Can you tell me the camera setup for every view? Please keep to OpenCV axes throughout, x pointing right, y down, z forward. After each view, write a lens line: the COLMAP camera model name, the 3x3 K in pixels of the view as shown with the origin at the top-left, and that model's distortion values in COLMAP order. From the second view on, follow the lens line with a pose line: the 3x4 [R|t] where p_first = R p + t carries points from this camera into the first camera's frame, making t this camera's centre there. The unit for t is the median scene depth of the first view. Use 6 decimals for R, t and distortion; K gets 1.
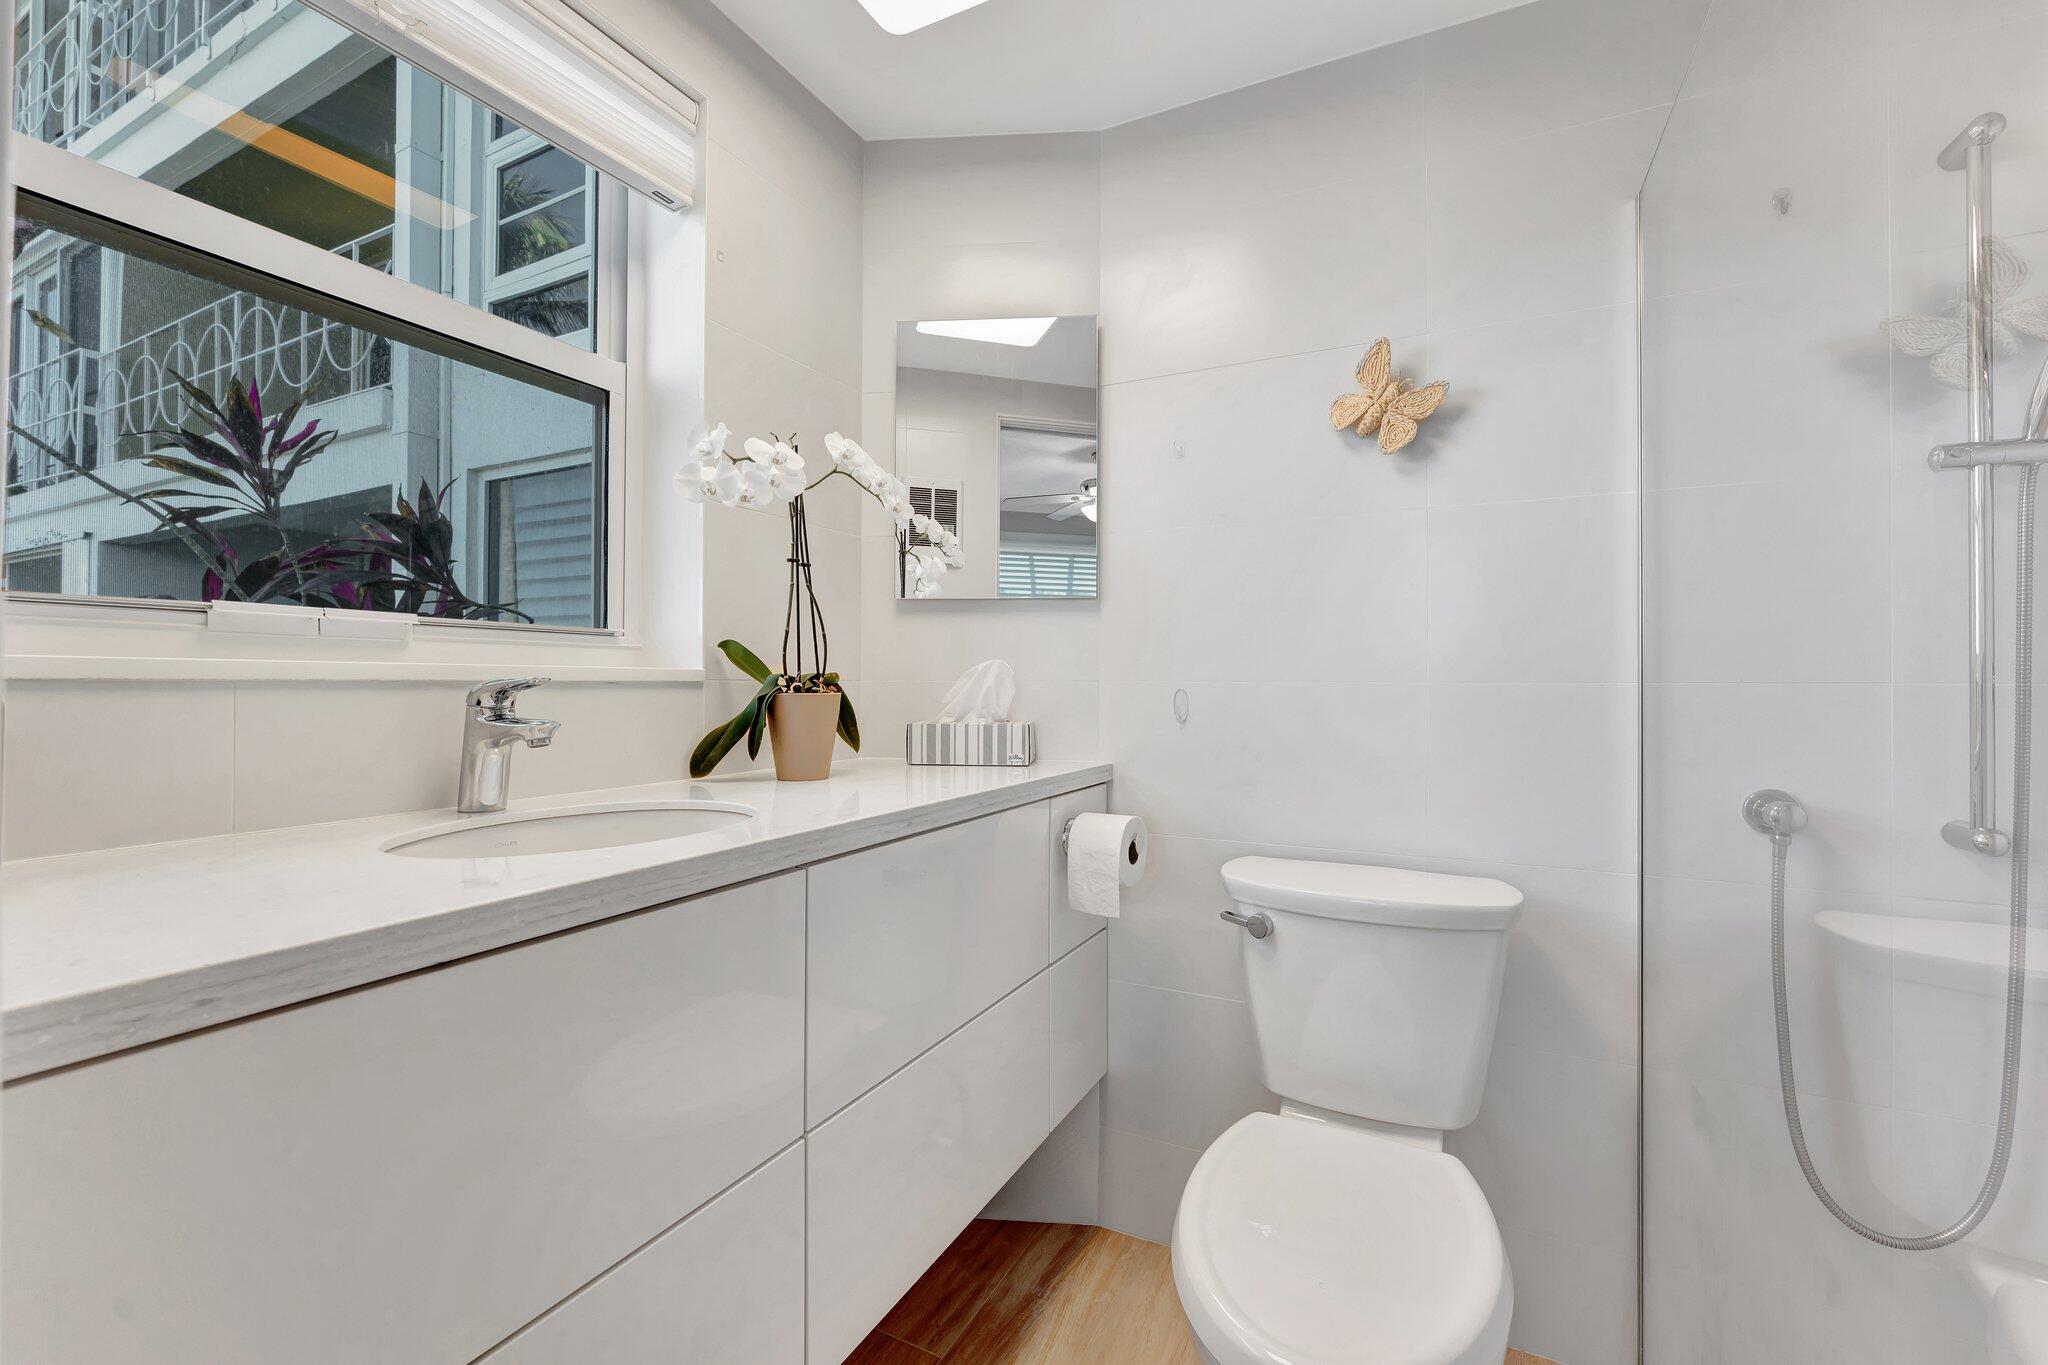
lens RADIAL K [[827.5, 0, 1018.5], [0, 827.5, 679.9], [0, 0, 1]] dist [-0.003851, 0.000721]
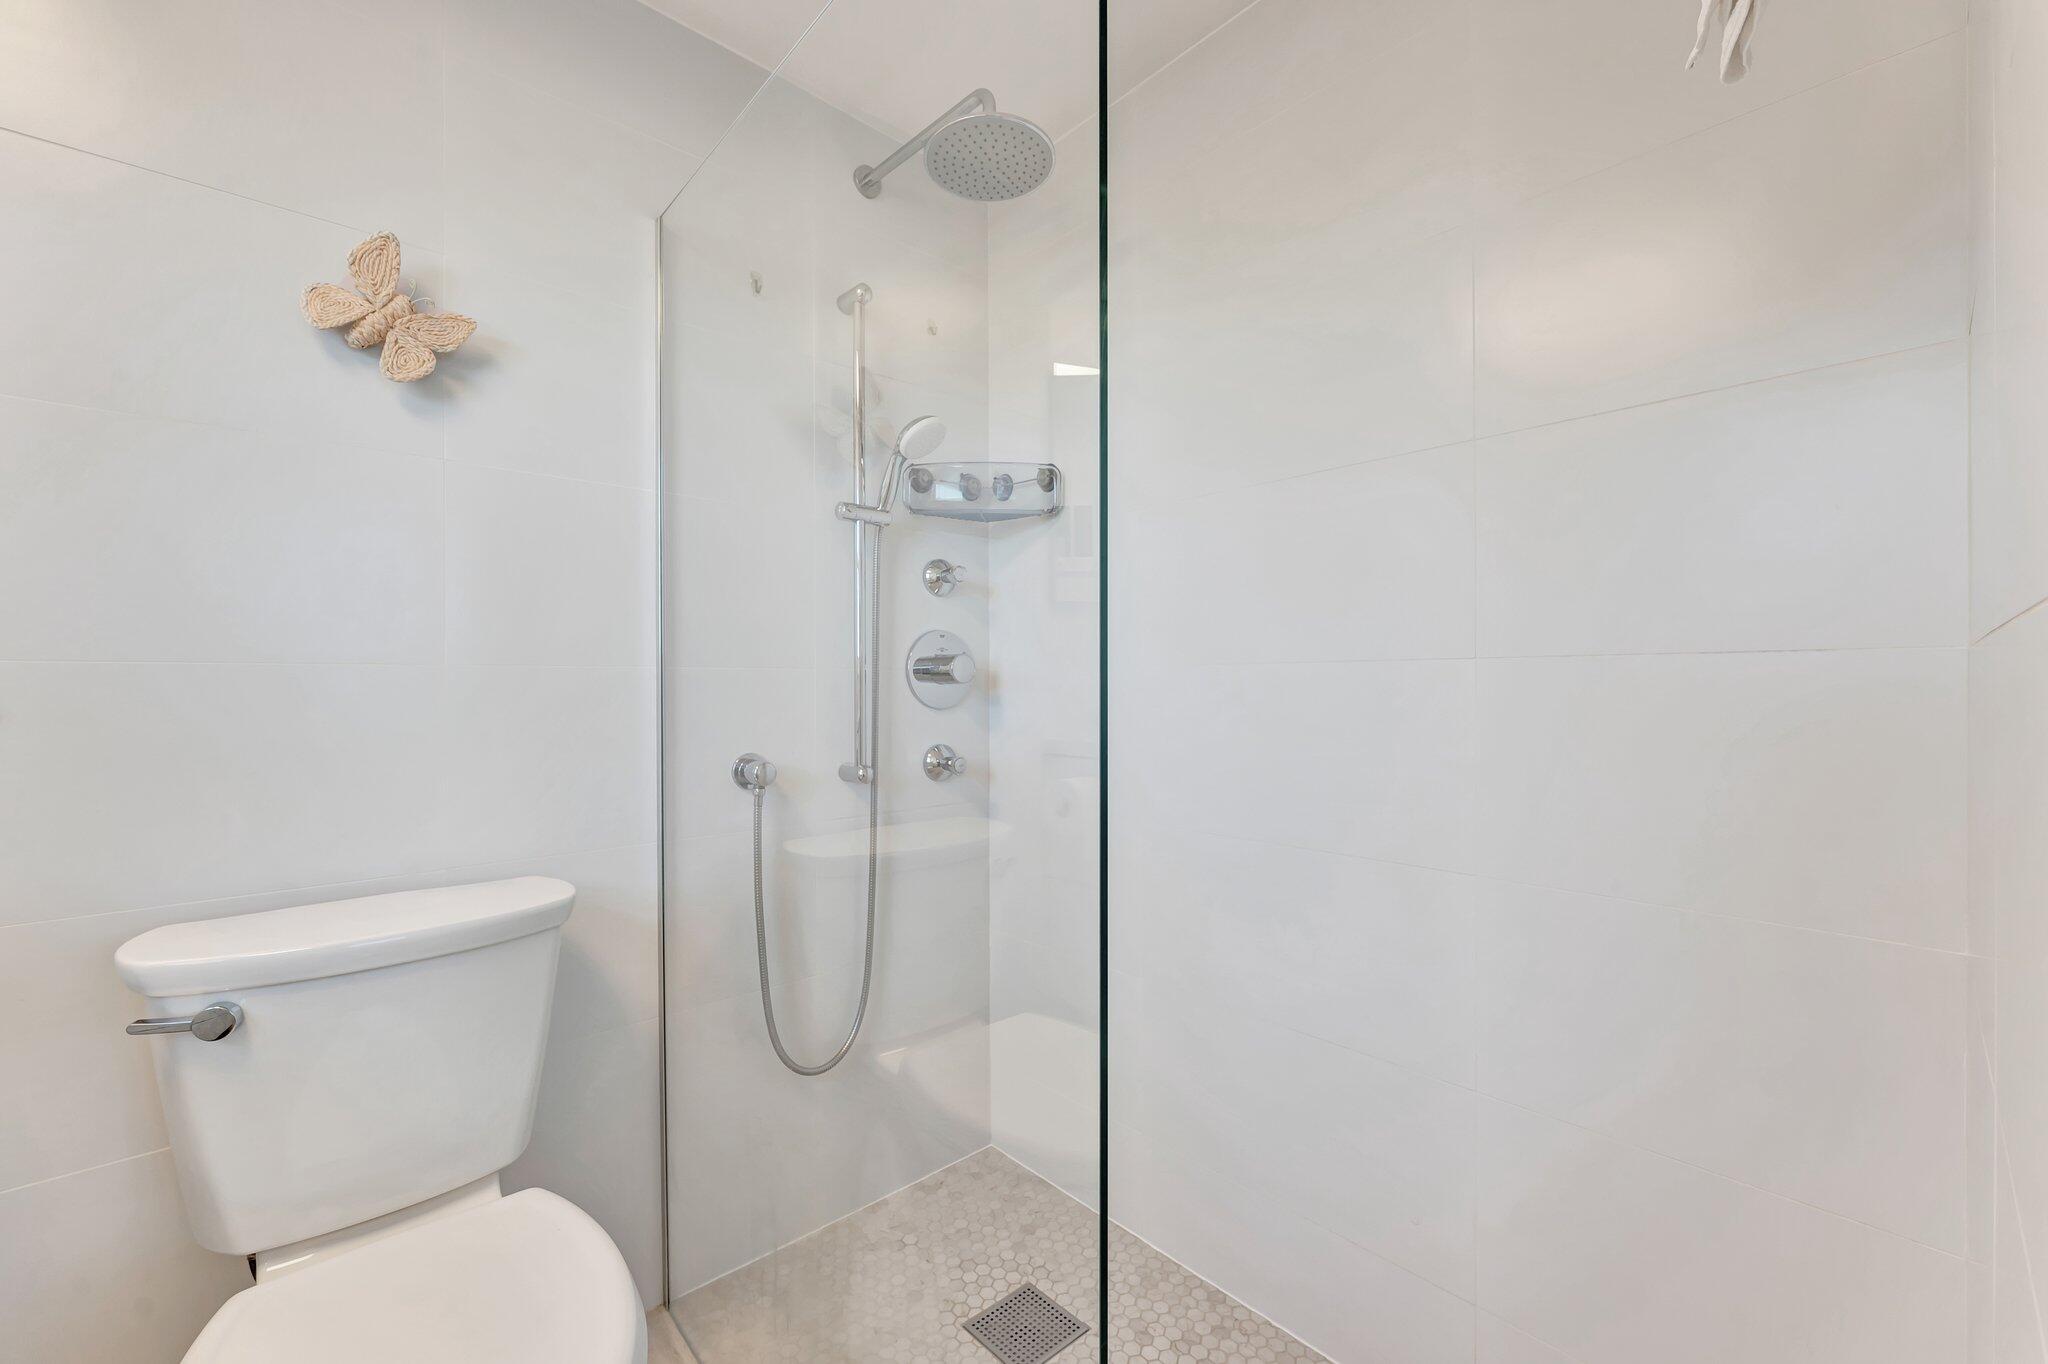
lens RADIAL K [[827.5, 0, 1025.1], [0, 827.5, 688.2], [0, 0, 1]] dist [-0.003851, 0.000721]
pose [[0.365573, -0.009430, 0.930735, -0.083742], [0.002798, 0.999955, 0.009032, 0.021396], [-0.930778, -0.000697, 0.365583, 0.137689]]
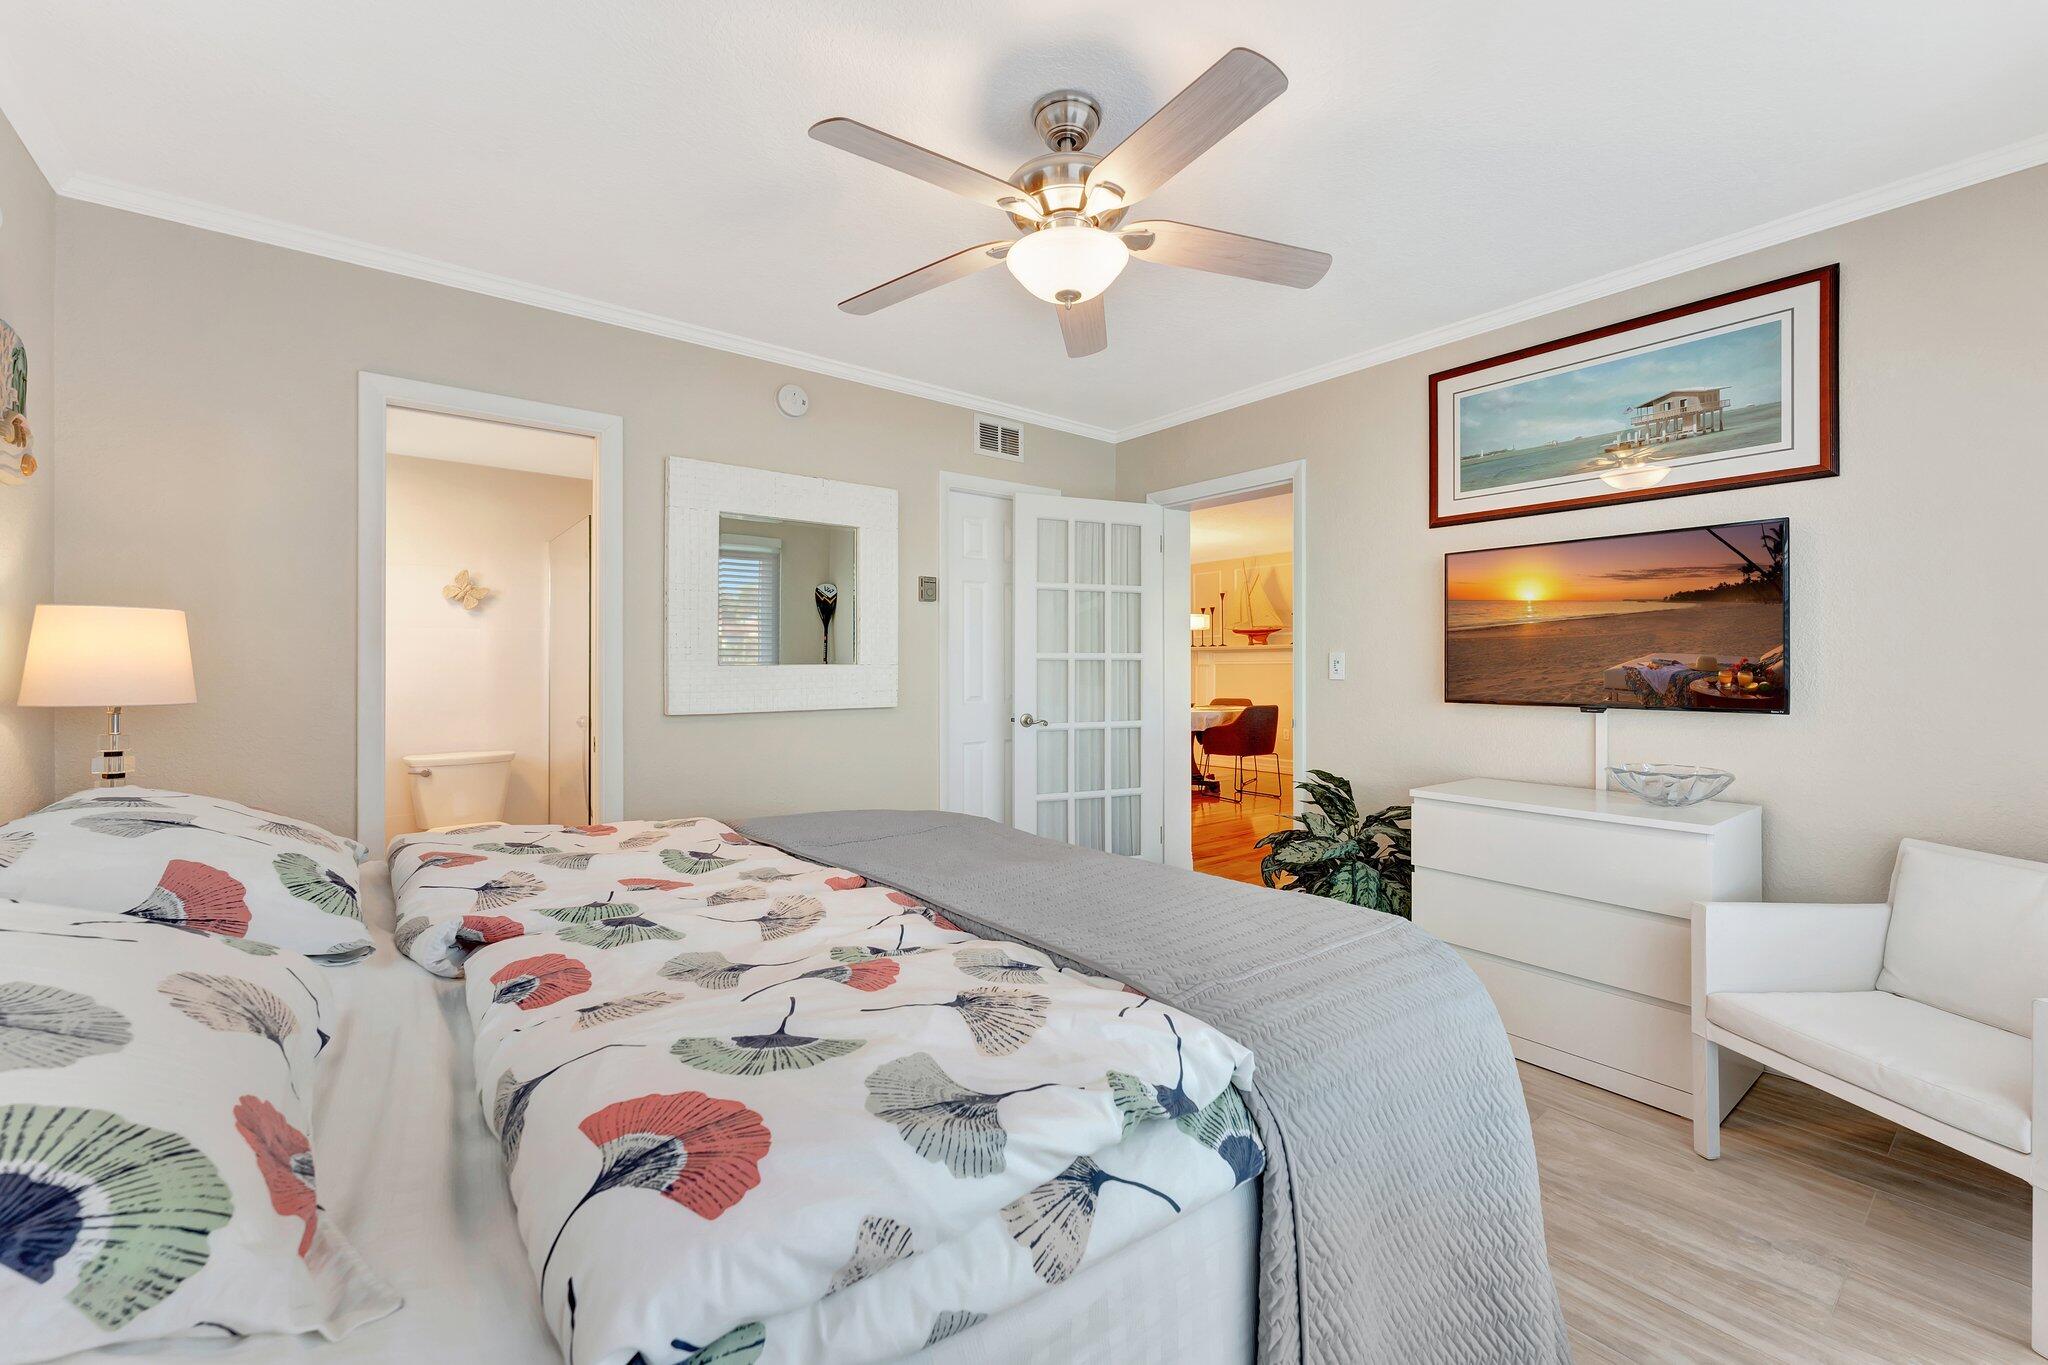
lens RADIAL K [[827.5, 0, 1037.8], [0, 827.5, 683.2], [0, 0, 1]] dist [-0.003851, 0.000721]
pose [[0.389896, 0.001721, 0.920857, -1.455274], [-0.006253, 0.999980, 0.000779, -0.032473], [-0.920838, -0.006062, 0.389899, -1.986775]]
